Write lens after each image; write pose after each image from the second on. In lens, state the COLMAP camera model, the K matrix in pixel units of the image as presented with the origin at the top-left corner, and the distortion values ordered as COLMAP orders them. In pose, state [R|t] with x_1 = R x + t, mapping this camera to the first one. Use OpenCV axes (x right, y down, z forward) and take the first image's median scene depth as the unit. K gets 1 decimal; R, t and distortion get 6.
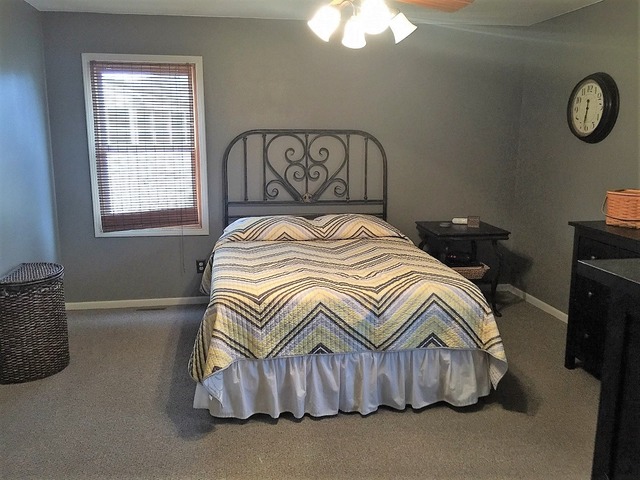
lens RADIAL K [[567.8, 0, 370.3], [0, 567.8, 239.1], [0, 0, 1]] dist [0.071787, -0.119846]
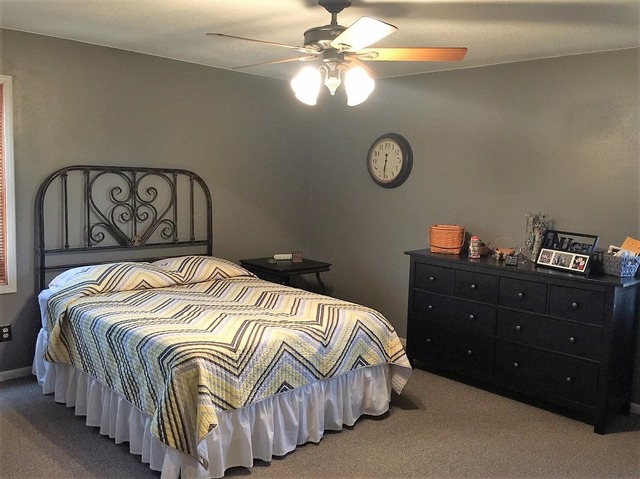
lens RADIAL K [[567.8, 0, 370.3], [0, 567.8, 238.6], [0, 0, 1]] dist [0.071787, -0.119846]
pose [[0.792865, -0.038005, 0.608210, -0.551179], [0.074998, 0.996552, -0.035497, -0.024031], [-0.604764, 0.073759, 0.792982, 0.068891]]
